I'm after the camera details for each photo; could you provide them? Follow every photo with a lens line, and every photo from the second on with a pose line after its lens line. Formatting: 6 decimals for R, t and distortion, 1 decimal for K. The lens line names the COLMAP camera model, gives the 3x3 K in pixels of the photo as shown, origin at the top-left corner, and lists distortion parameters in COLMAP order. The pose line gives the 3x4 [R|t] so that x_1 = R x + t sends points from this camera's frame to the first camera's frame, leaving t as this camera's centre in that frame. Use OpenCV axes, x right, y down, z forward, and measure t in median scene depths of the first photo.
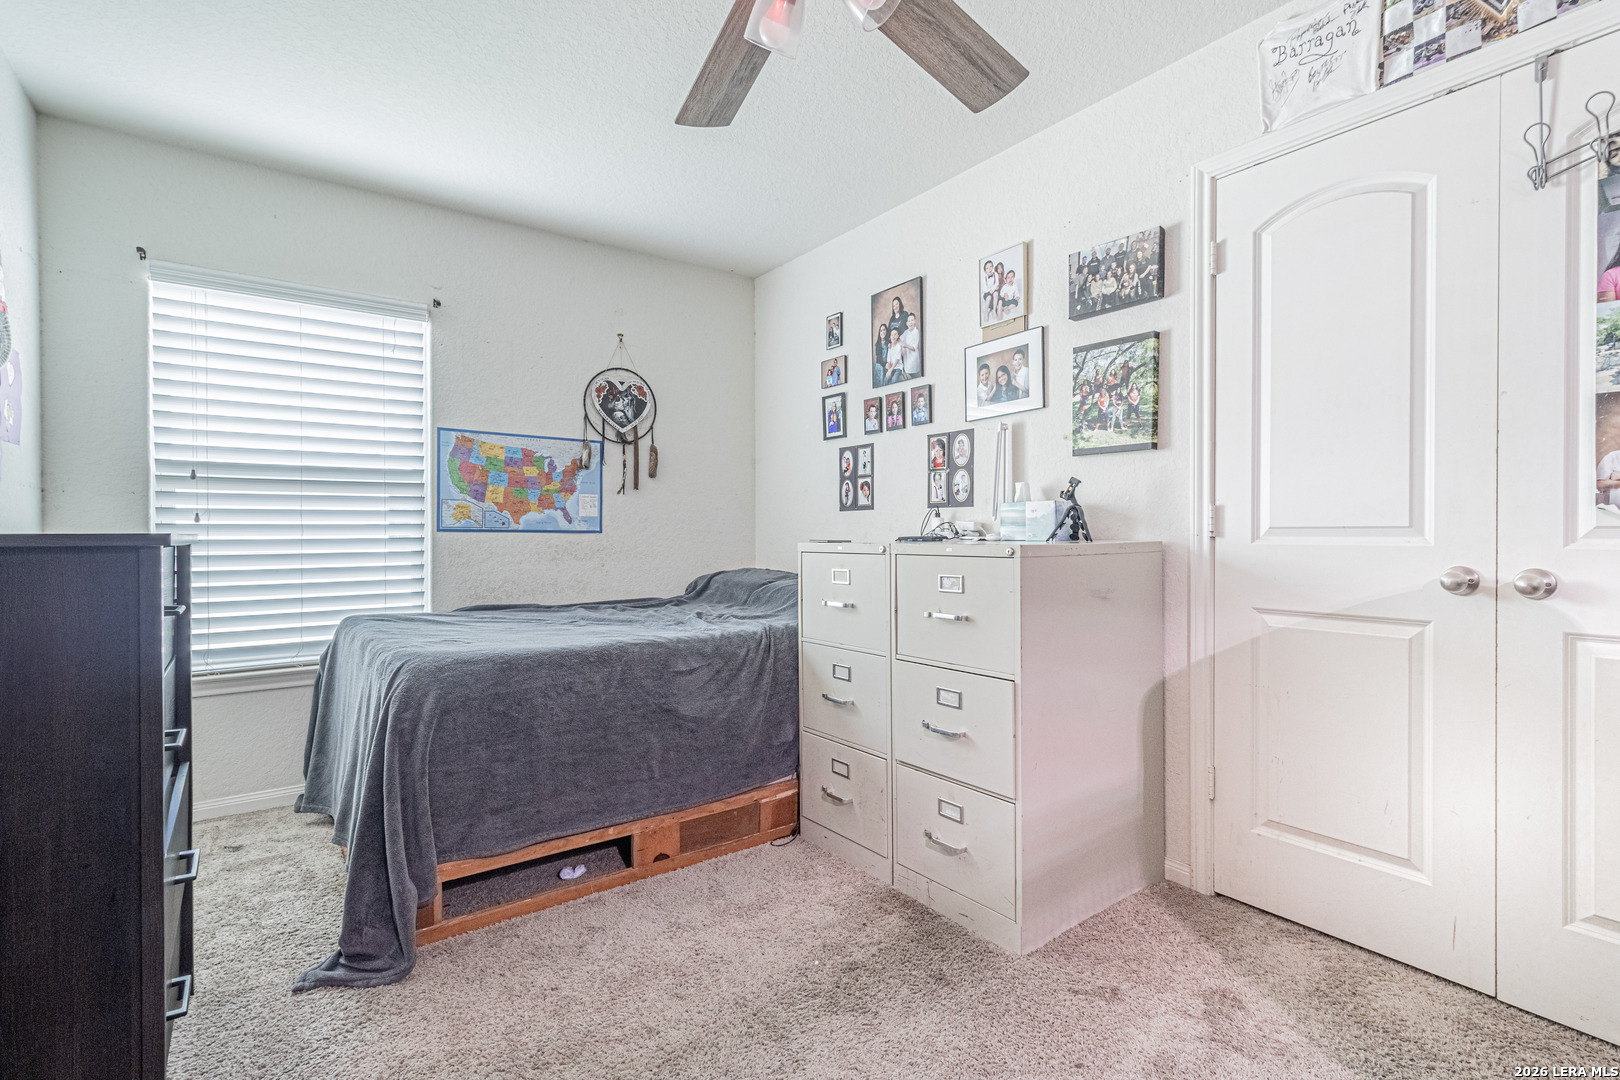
lens RADIAL K [[751.5, 0, 807.3], [0, 751.5, 531.5], [0, 0, 1]] dist [0.003207, 0.000186]
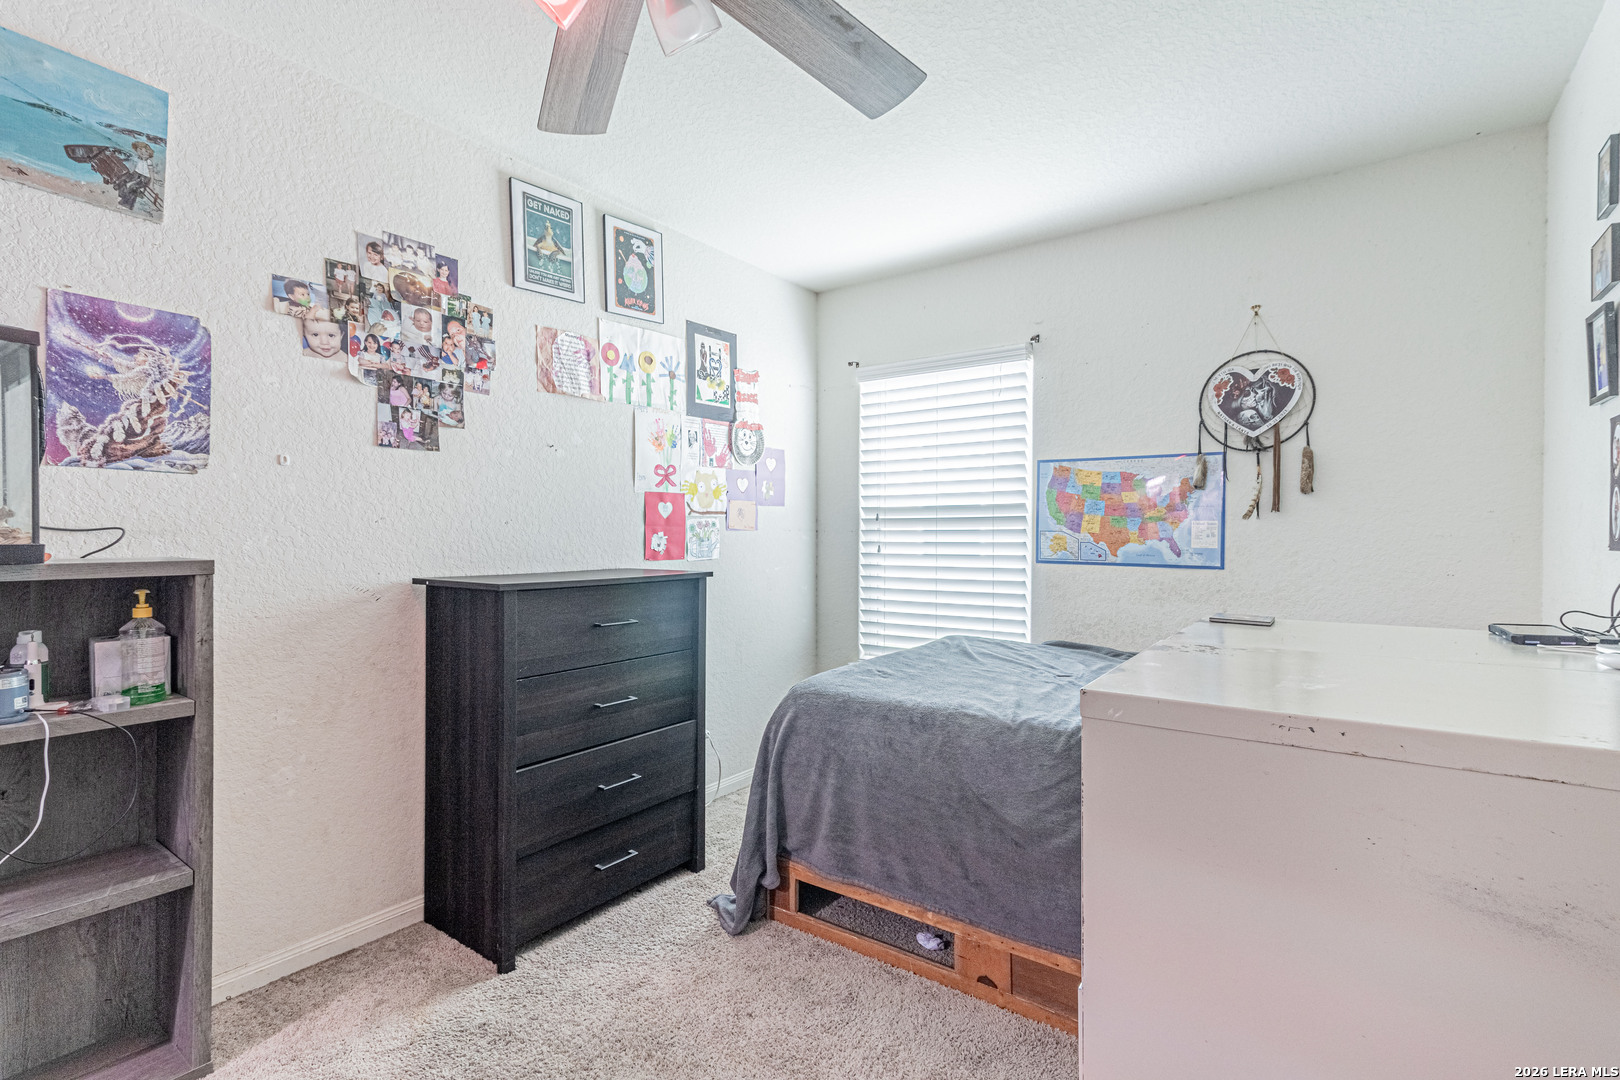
lens RADIAL K [[742.6, 0, 809.0], [0, 742.6, 532.1], [0, 0, 1]] dist [0.003953, 0.000740]
pose [[0.312457, 0.001207, -0.949931, 0.345786], [0.000626, 0.999999, 0.001477, -0.040656], [0.949932, -0.001056, 0.312456, 0.371776]]
